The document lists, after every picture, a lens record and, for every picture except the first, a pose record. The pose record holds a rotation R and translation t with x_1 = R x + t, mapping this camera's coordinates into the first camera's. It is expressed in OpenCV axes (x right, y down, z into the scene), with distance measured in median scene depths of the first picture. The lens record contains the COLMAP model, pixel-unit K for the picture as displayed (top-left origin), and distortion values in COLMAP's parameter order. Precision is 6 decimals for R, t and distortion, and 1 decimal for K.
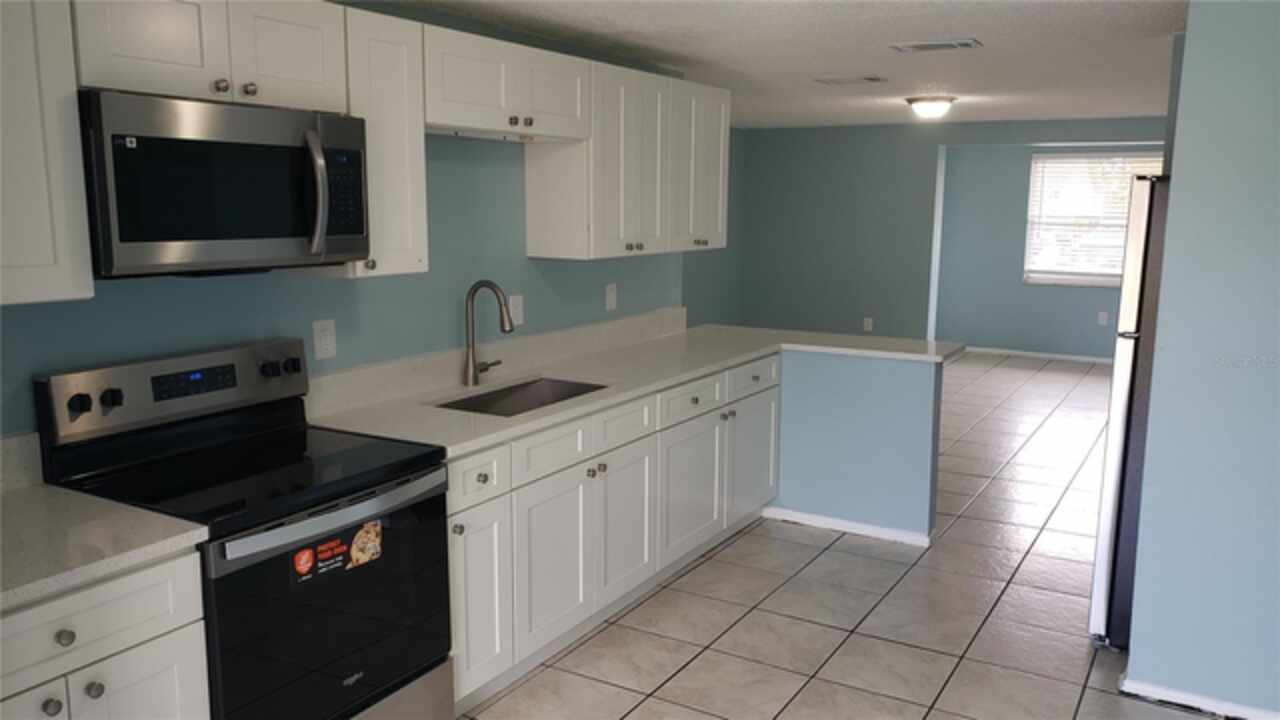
lens RADIAL K [[988.4, 0, 649.3], [0, 988.4, 362.9], [0, 0, 1]] dist [0.130966, -0.260099]
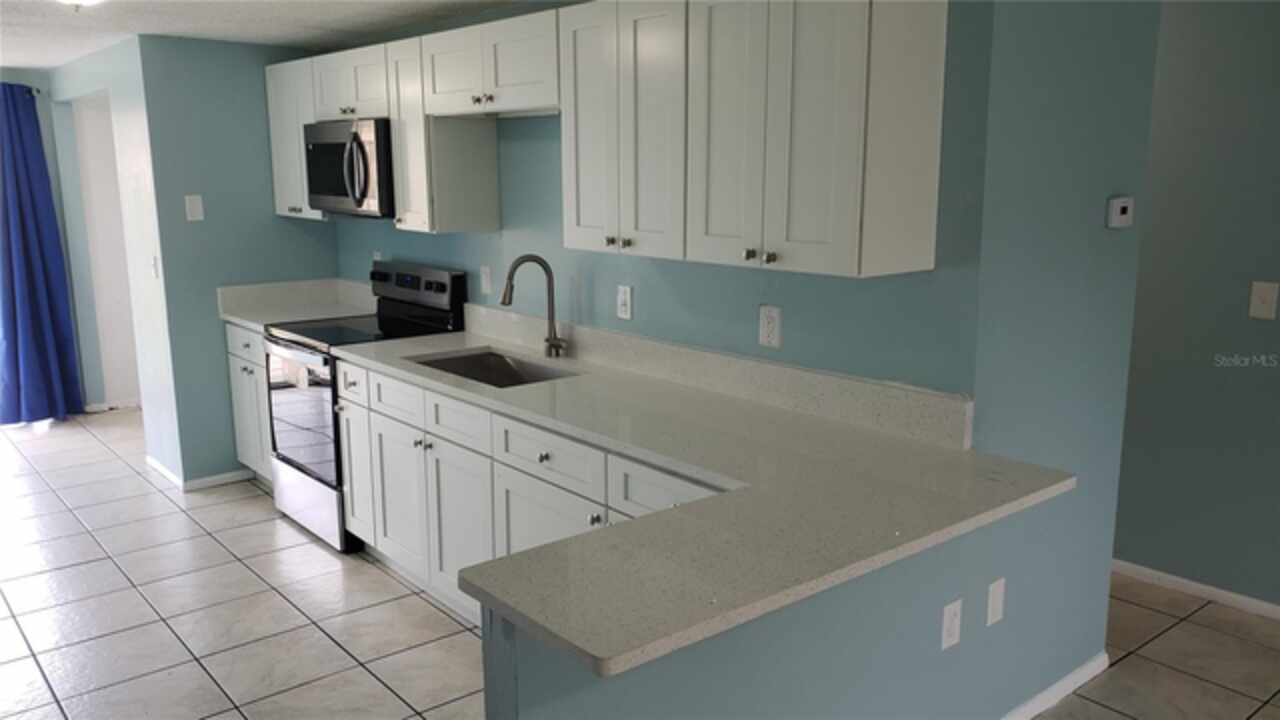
lens RADIAL K [[991.8, 0, 640.0], [0, 991.8, 360.0], [0, 0, 1]] dist [0.038890, -0.000690]
pose [[-0.330239, 0.175457, -0.927446, 0.787928], [-0.156712, 0.958743, 0.237179, -0.246255], [0.930797, 0.223667, -0.289118, 1.461812]]
